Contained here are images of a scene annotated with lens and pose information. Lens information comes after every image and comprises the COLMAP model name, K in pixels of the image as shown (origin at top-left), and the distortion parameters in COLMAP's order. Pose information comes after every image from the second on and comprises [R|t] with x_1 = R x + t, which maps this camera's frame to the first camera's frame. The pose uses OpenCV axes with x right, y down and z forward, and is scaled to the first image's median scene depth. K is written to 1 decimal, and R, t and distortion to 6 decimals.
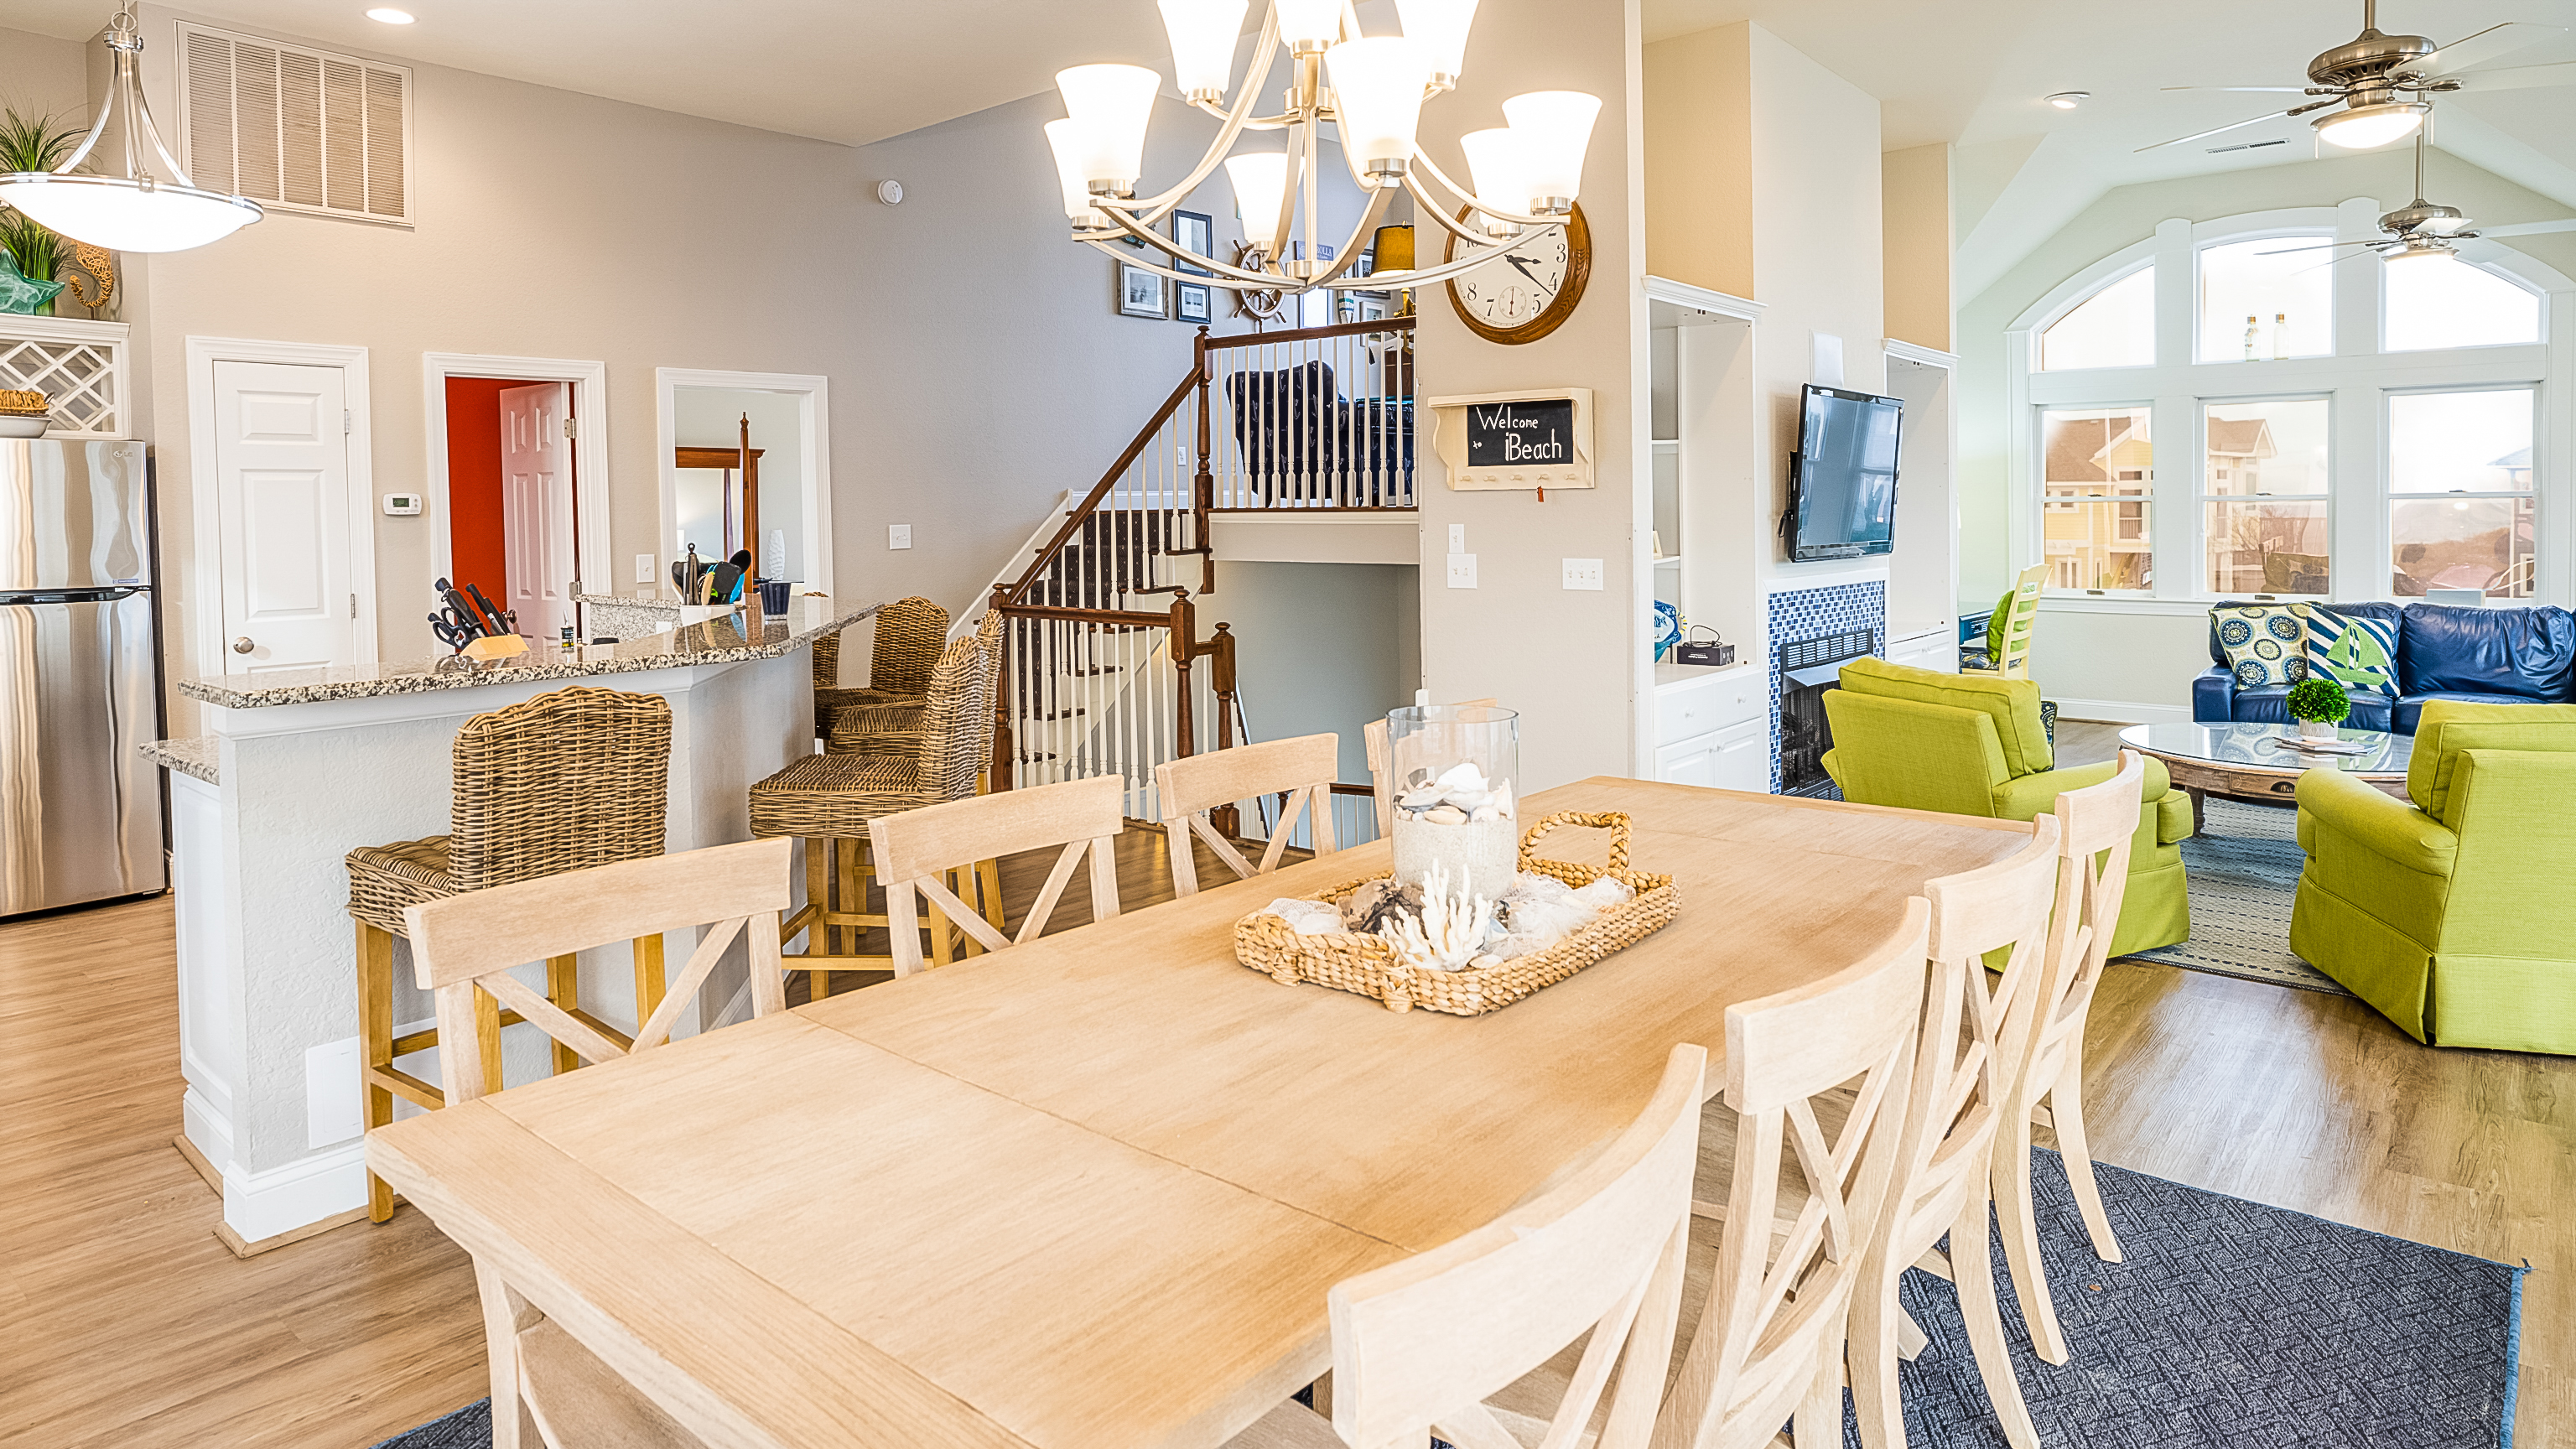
lens RADIAL K [[1481.5, 0, 1228.4], [0, 1481.5, 617.9], [0, 0, 1]] dist [-0.051120, 0.045035]
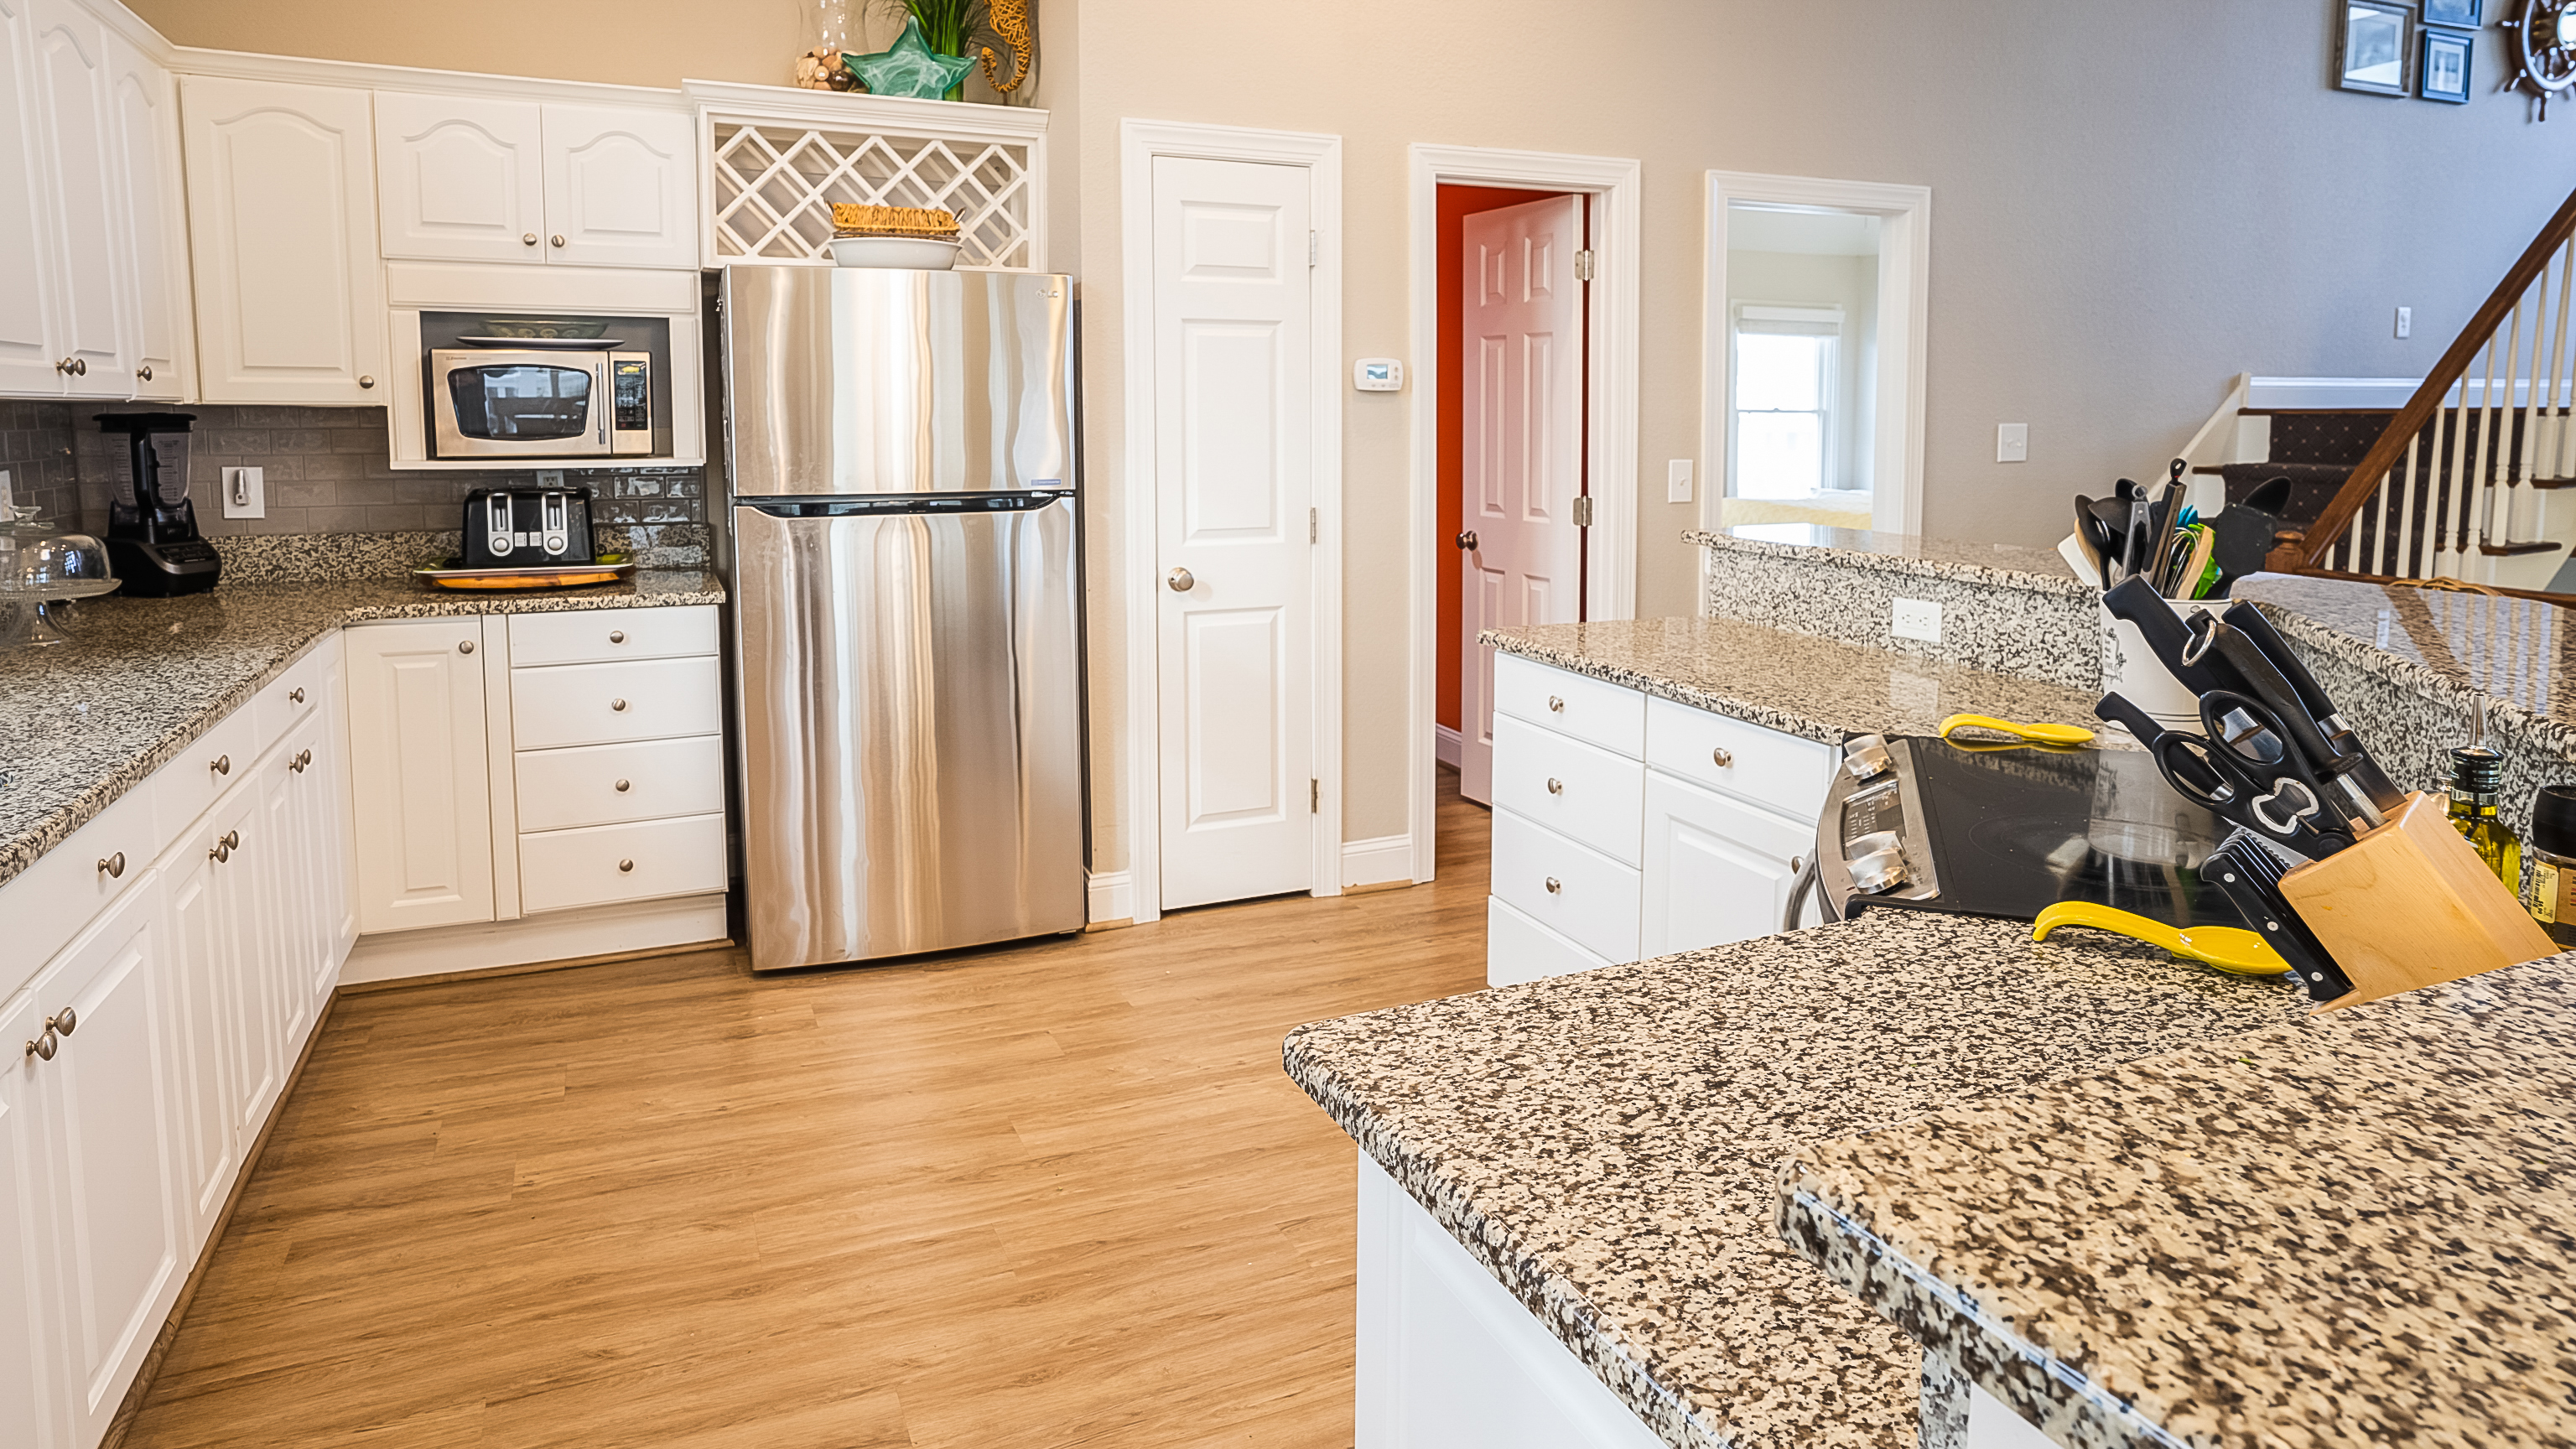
lens RADIAL K [[1514.0, 0, 1288.0], [0, 1514.0, 724.5], [0, 0, 1]] dist [-0.056382, 0.044355]
pose [[0.905370, 0.101377, -0.412345, -0.308921], [-0.044337, 0.988344, 0.145641, -0.018690], [0.422303, -0.113577, 0.899311, 0.351658]]
